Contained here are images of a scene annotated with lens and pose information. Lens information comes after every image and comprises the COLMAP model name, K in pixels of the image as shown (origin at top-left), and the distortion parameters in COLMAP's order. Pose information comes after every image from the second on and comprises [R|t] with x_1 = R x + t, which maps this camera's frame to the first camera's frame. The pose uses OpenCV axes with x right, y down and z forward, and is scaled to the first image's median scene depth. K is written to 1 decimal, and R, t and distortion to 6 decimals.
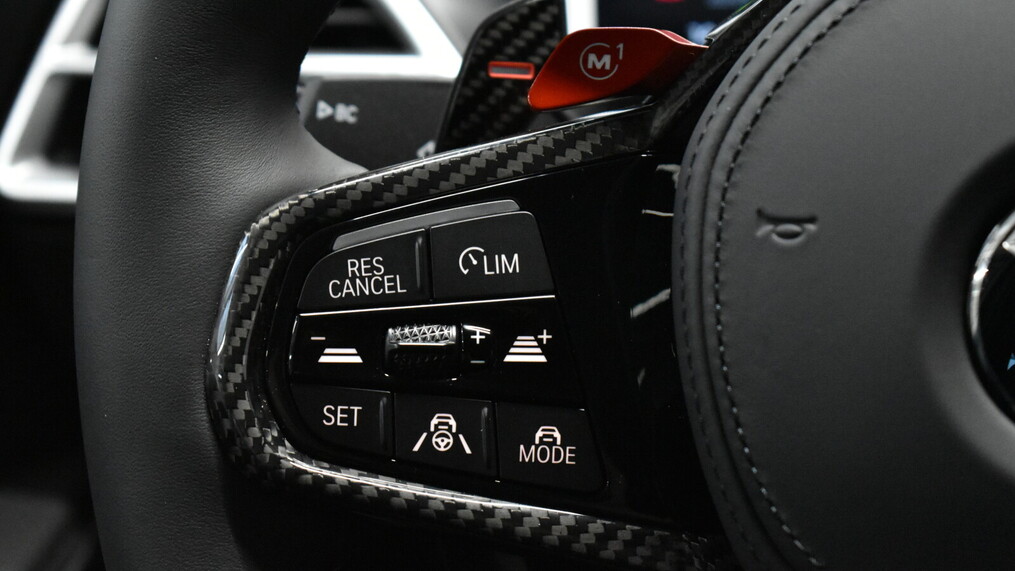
lens RADIAL K [[2363.0, 0, 508.6], [0, 2363.0, 285.7], [0, 0, 1]] dist [0.066372, 0.000000]
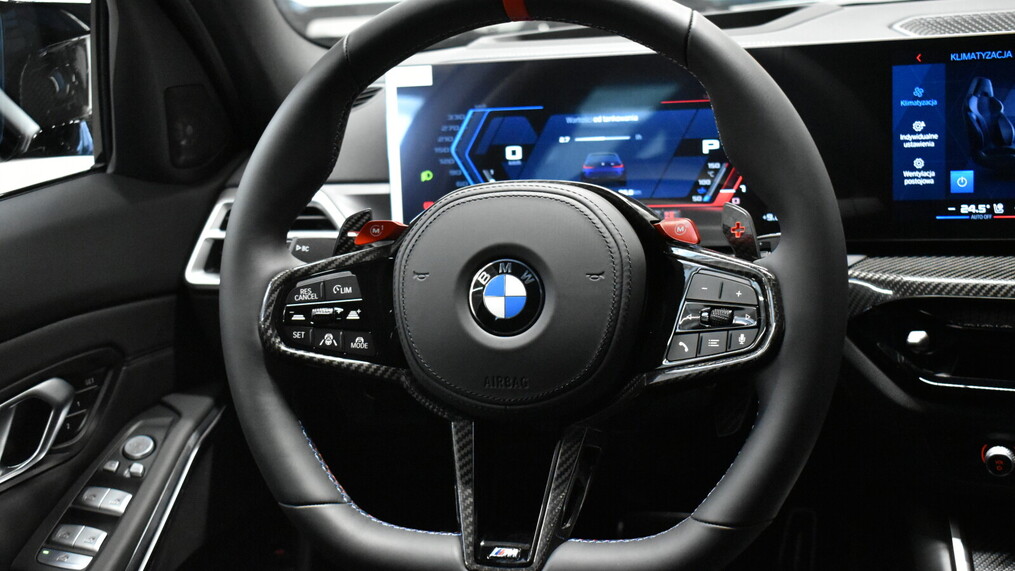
lens RADIAL K [[1351.8, 0, 506.8], [0, 1351.8, 281.8], [0, 0, 1]] dist [-0.001104, 0.000000]
pose [[0.999187, -0.011733, 0.038579, 0.153979], [0.014151, 0.997913, -0.063006, 0.105241], [-0.037760, 0.063501, 0.997267, -0.954681]]
